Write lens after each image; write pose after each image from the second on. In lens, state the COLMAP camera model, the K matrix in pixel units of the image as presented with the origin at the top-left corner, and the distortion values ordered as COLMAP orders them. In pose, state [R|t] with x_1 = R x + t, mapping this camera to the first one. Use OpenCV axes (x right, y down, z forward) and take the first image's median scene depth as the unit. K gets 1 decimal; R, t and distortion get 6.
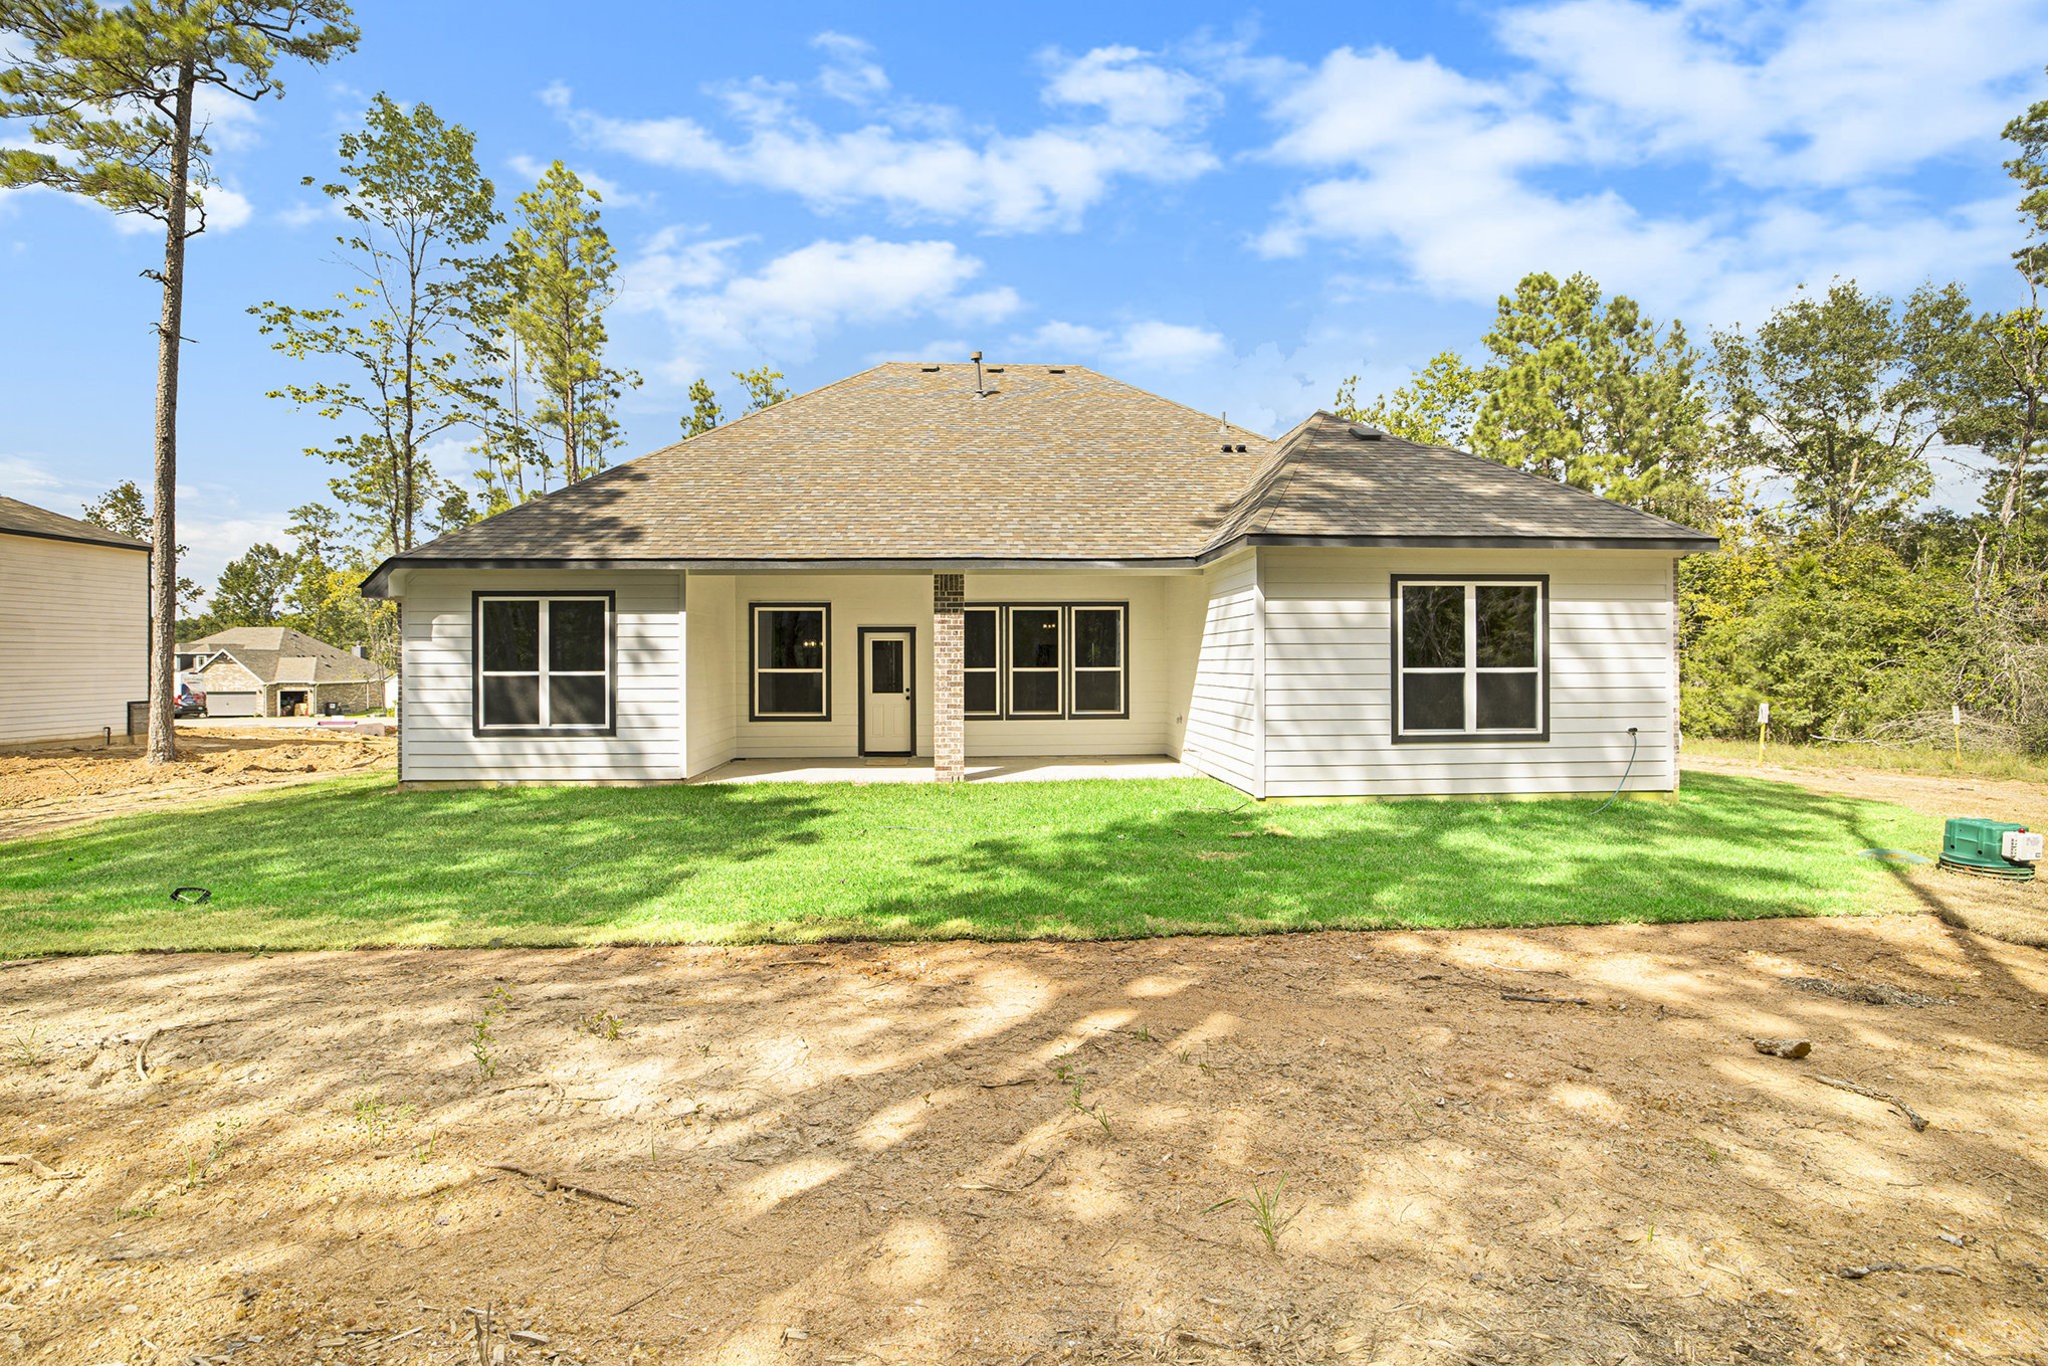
lens RADIAL K [[925.6, 0, 1002.1], [0, 925.6, 663.7], [0, 0, 1]] dist [-0.042959, 0.018606]
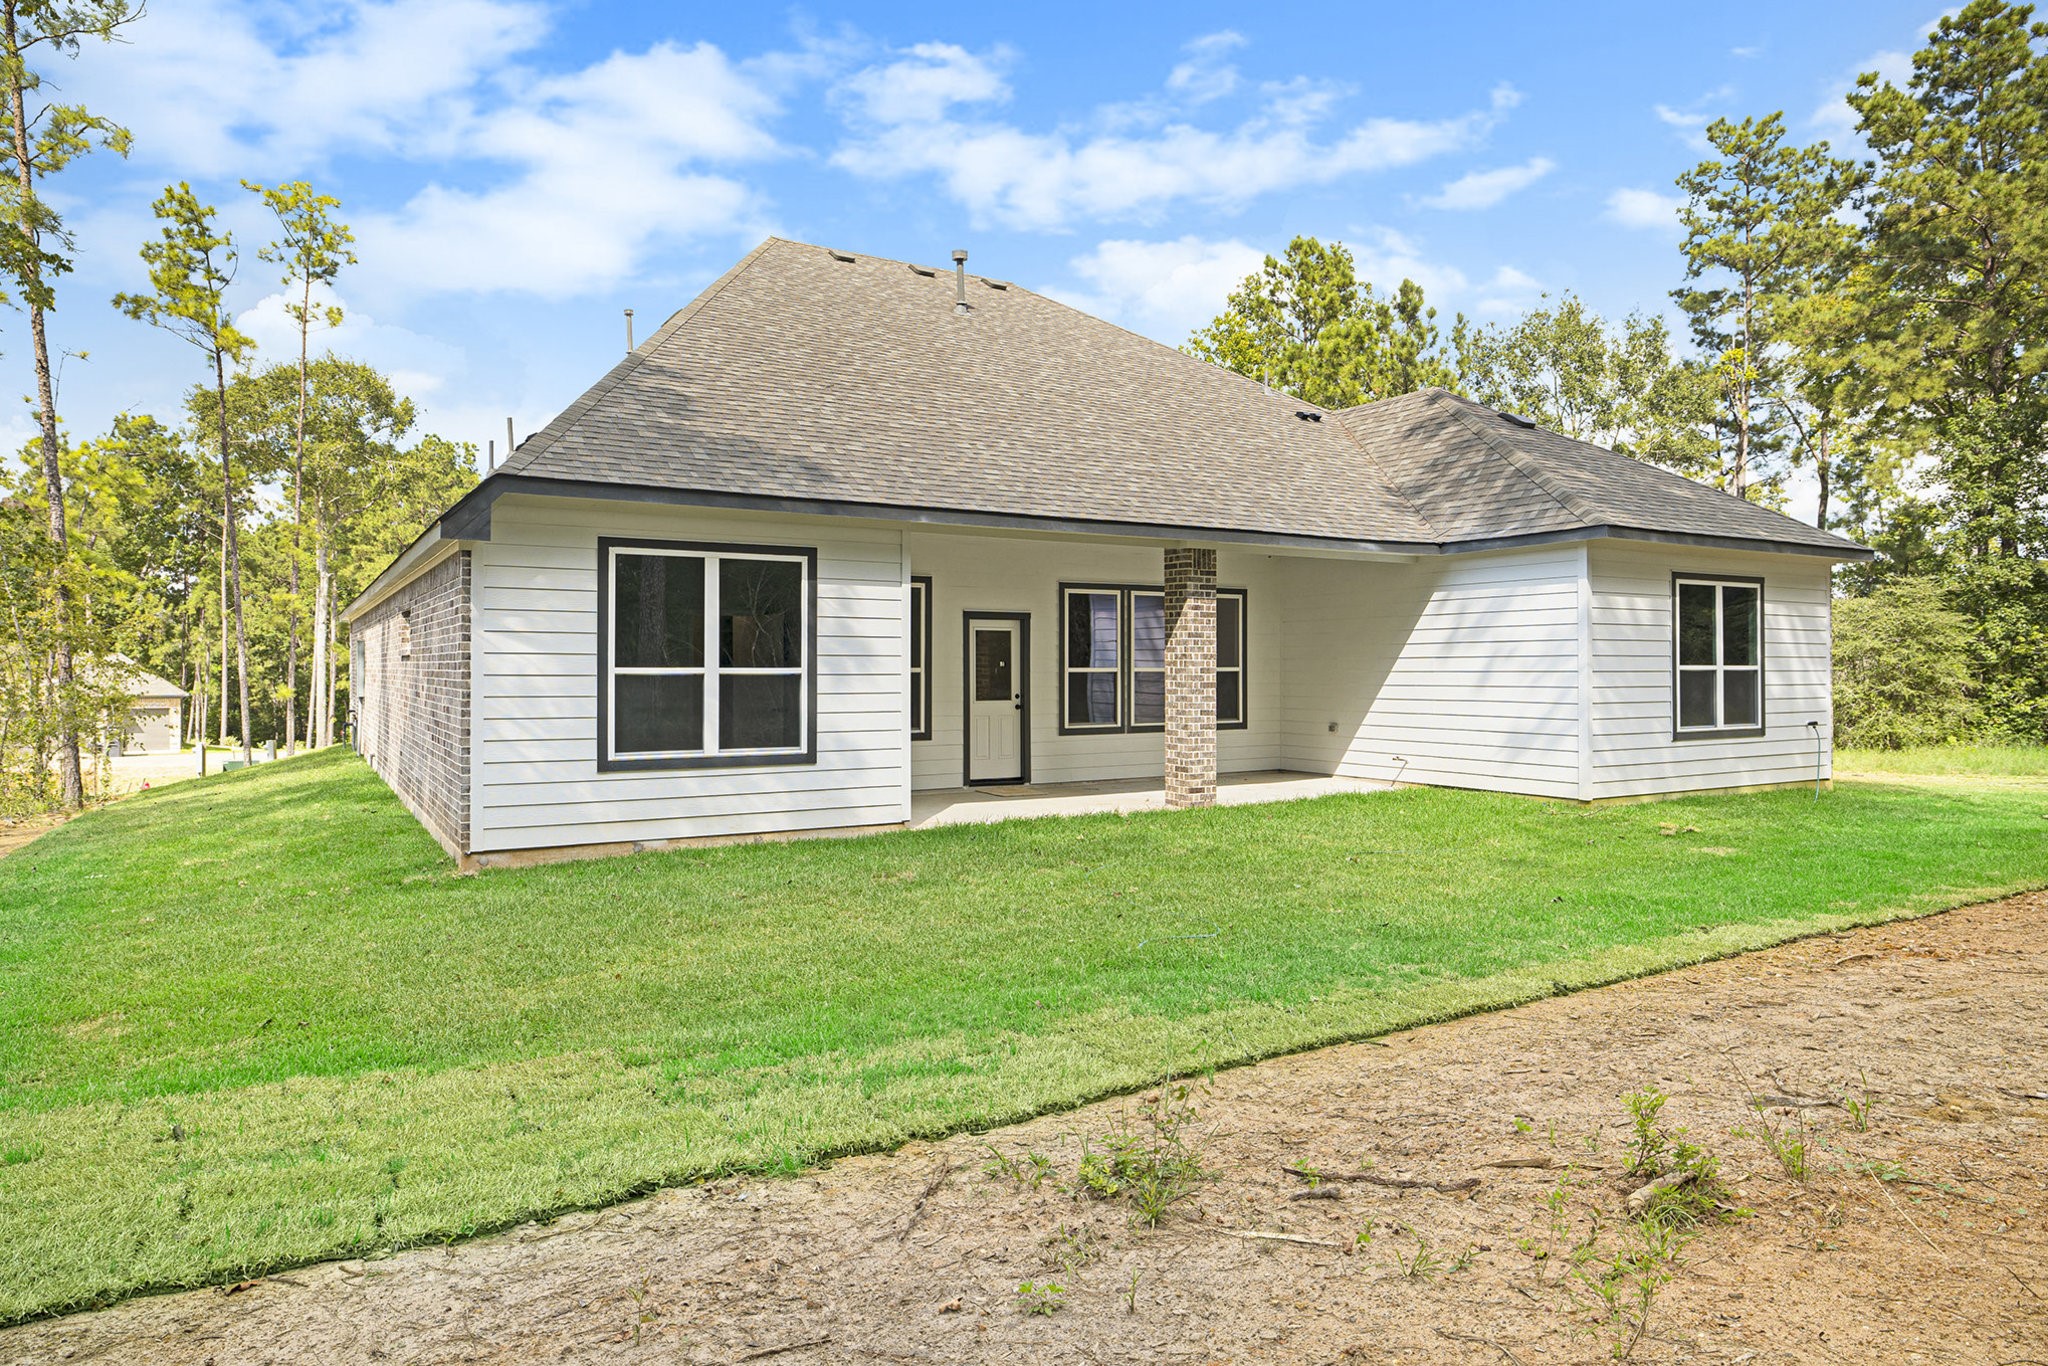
lens RADIAL K [[1244.6, 0, 1024.0], [0, 1244.6, 683.0], [0, 0, 1]] dist [0.007503, 0.002224]
pose [[0.881600, -0.002184, 0.471993, -0.704937], [-0.001053, 0.999978, 0.006594, 0.013113], [-0.471997, -0.006310, 0.881578, 0.117816]]
